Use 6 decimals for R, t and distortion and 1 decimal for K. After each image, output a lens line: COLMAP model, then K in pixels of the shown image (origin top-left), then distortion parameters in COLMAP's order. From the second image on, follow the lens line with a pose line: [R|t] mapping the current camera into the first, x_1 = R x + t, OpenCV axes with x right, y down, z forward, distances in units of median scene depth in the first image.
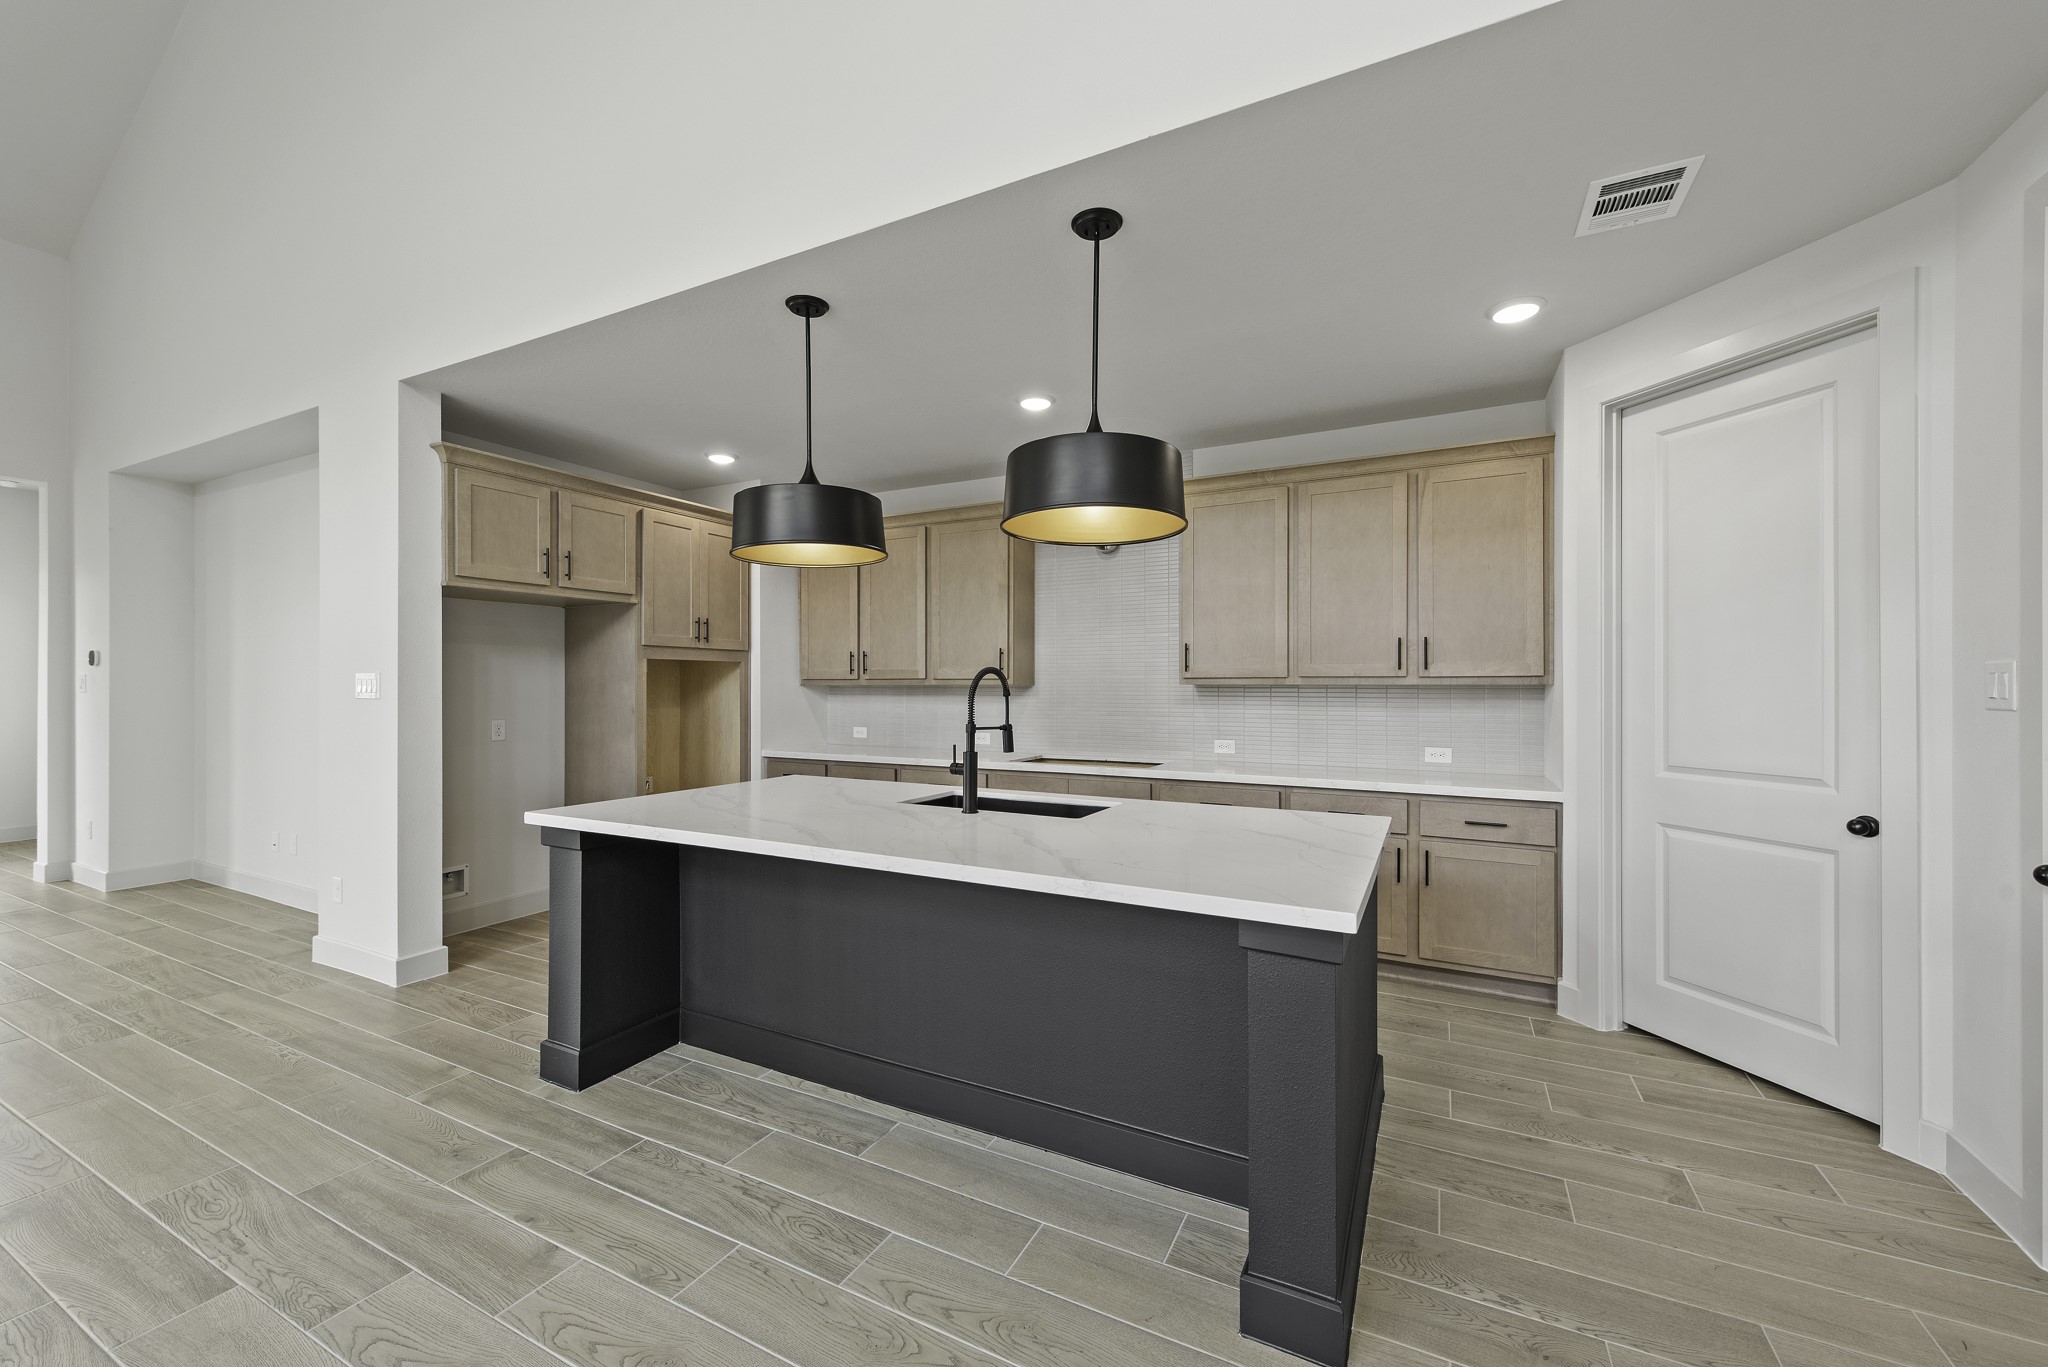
lens RADIAL K [[802.5, 0, 1018.0], [0, 802.5, 685.9], [0, 0, 1]] dist [0.006480, -0.001990]
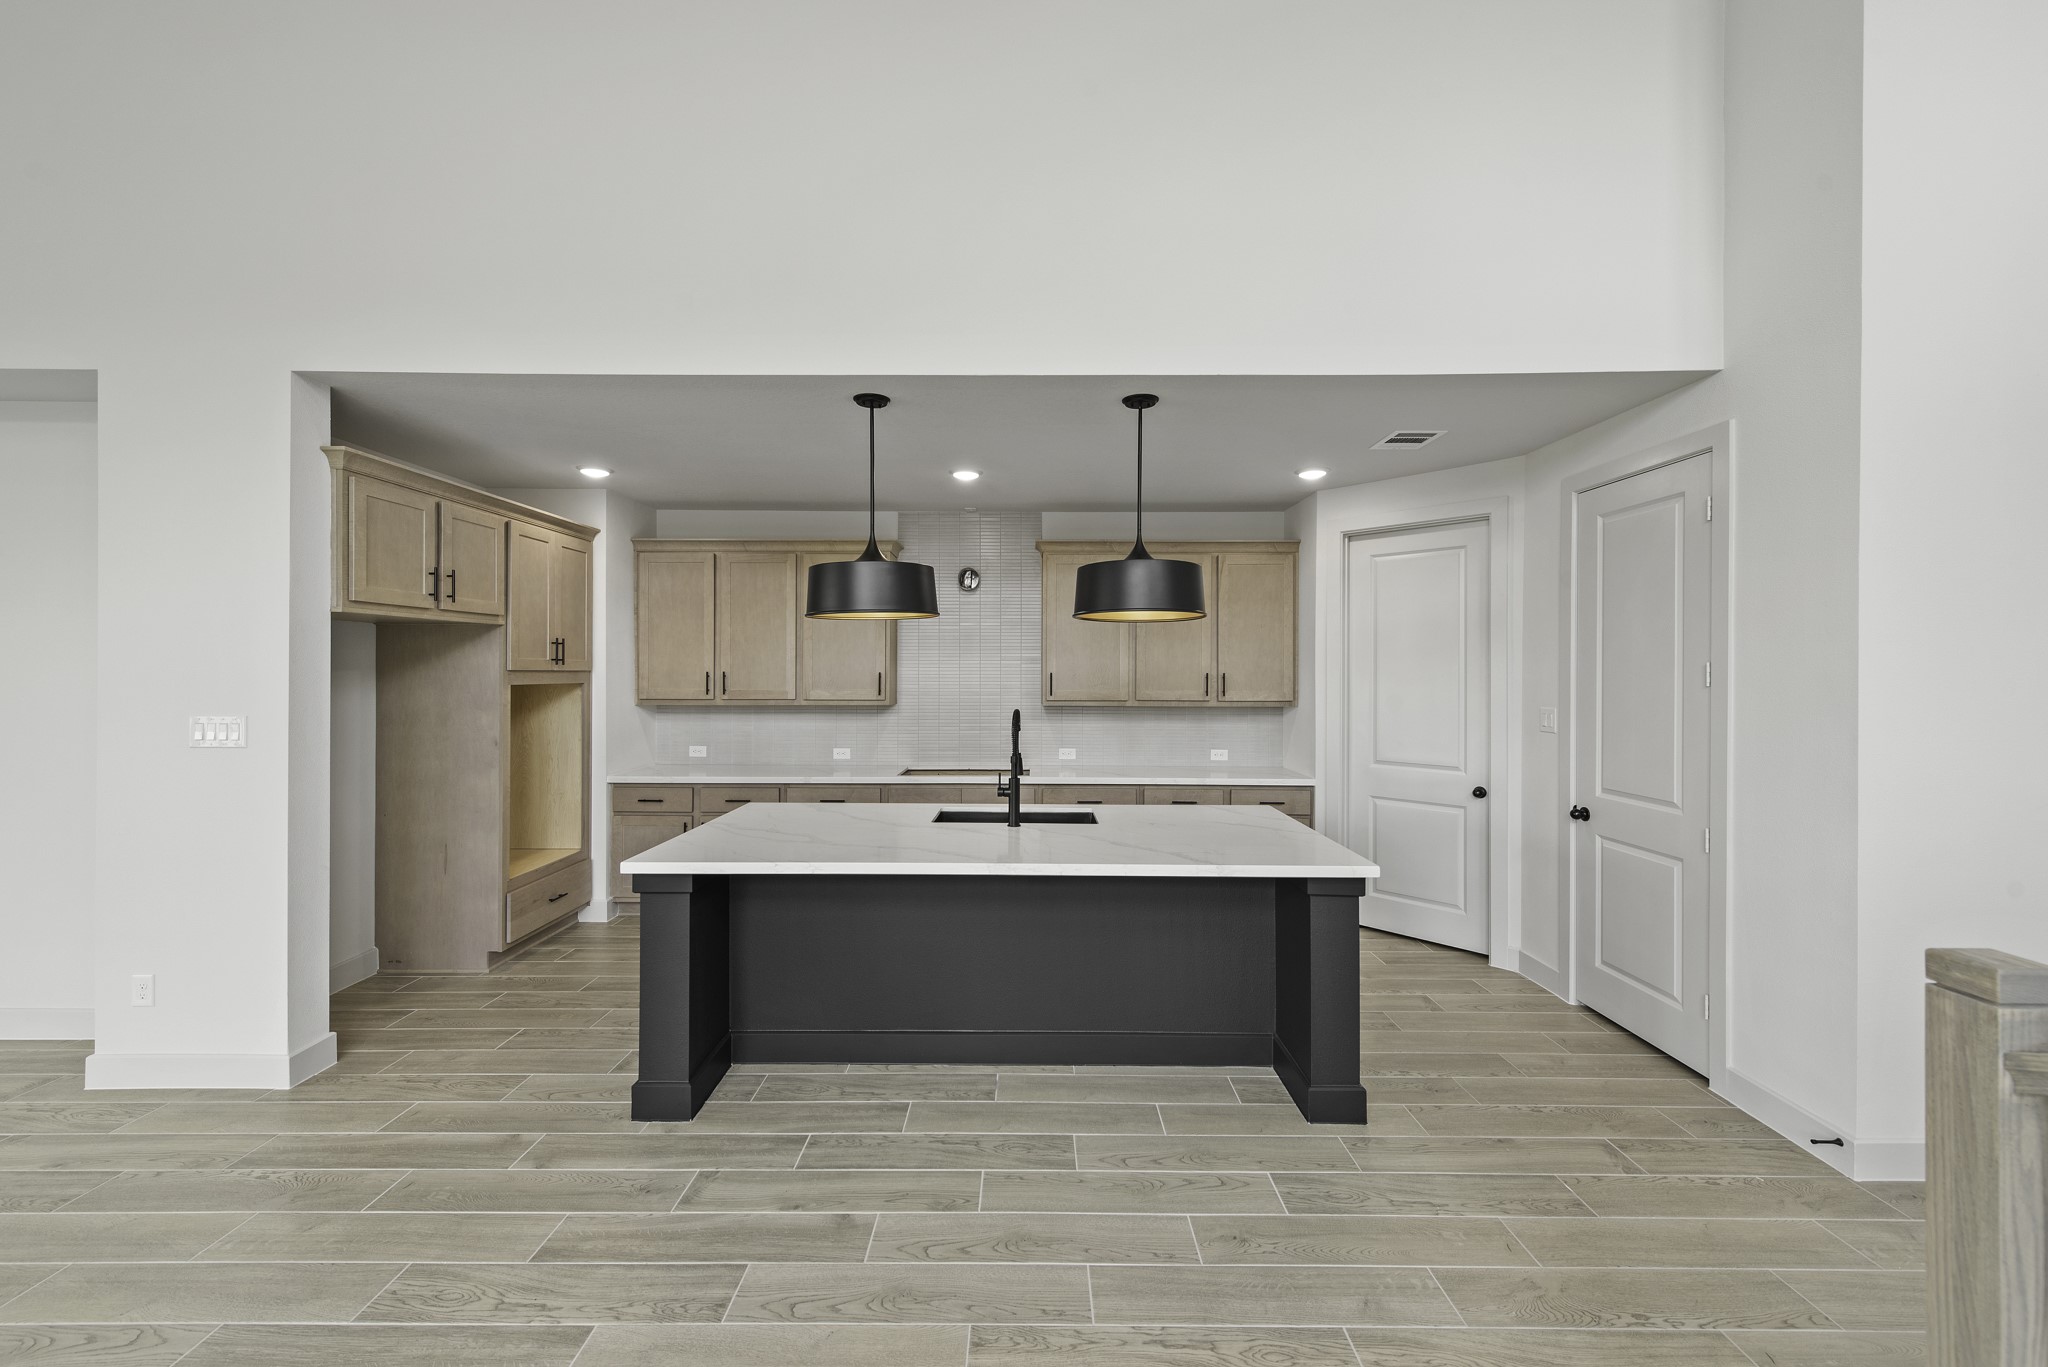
lens RADIAL K [[802.5, 0, 1030.0], [0, 802.5, 674.5], [0, 0, 1]] dist [0.006480, -0.001990]
pose [[0.890464, 0.001306, 0.455053, -0.542009], [-0.001335, 0.999999, -0.000258, -0.071450], [-0.455052, -0.000378, 0.890465, -0.125126]]
